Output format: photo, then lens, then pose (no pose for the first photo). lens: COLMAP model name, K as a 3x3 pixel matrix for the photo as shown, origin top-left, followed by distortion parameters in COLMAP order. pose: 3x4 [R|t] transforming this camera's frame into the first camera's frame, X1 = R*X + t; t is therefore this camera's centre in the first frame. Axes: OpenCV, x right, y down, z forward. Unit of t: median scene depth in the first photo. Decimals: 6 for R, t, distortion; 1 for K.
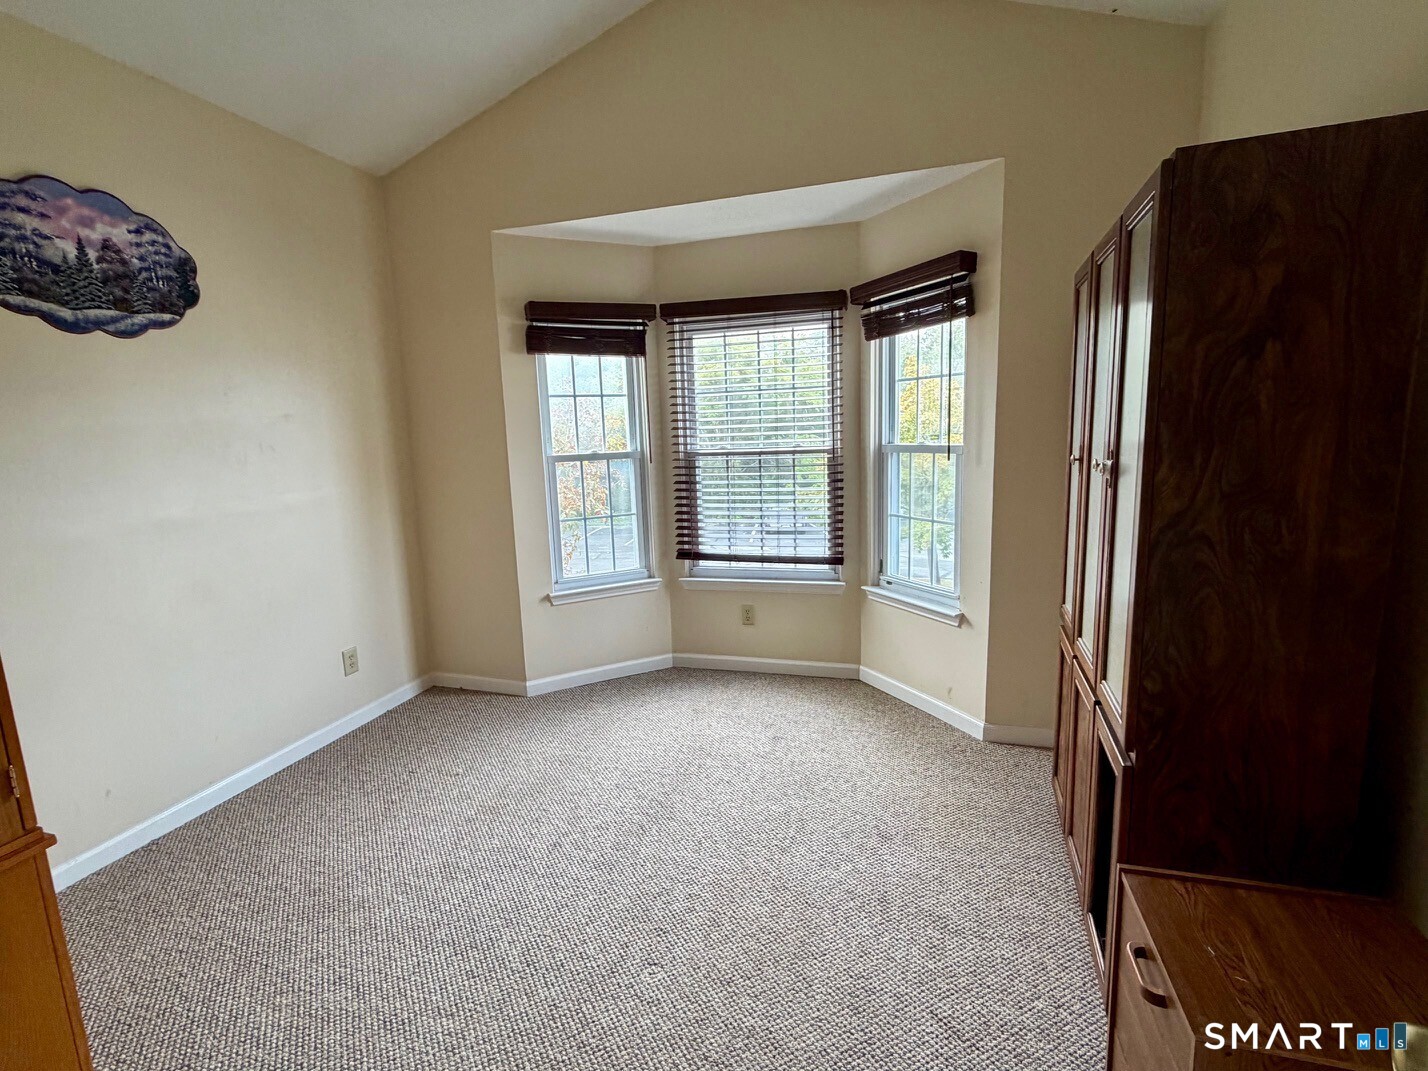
lens RADIAL K [[695.5, 0, 710.2], [0, 695.5, 545.0], [0, 0, 1]] dist [-0.048873, 0.000446]
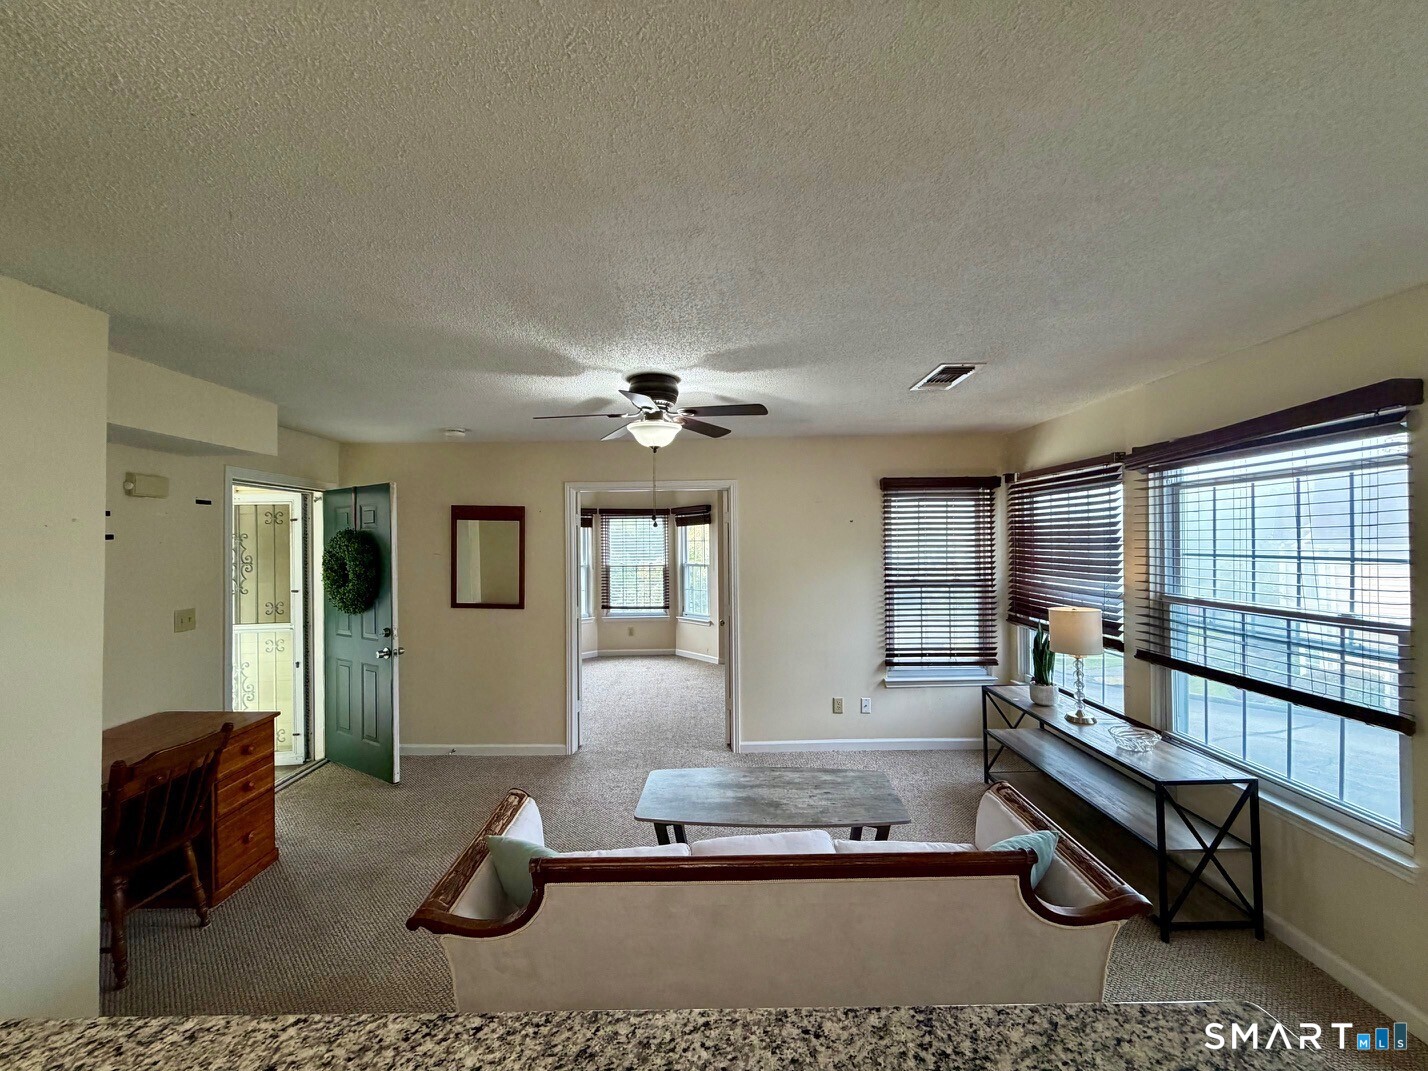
lens RADIAL K [[573.6, 0, 705.7], [0, 573.6, 542.0], [0, 0, 1]] dist [-0.003066, 0.001617]
pose [[0.960734, 0.024621, 0.276378, -0.278462], [0.024026, 0.984933, -0.171260, 0.153275], [-0.276430, 0.171175, 0.945667, -1.120828]]
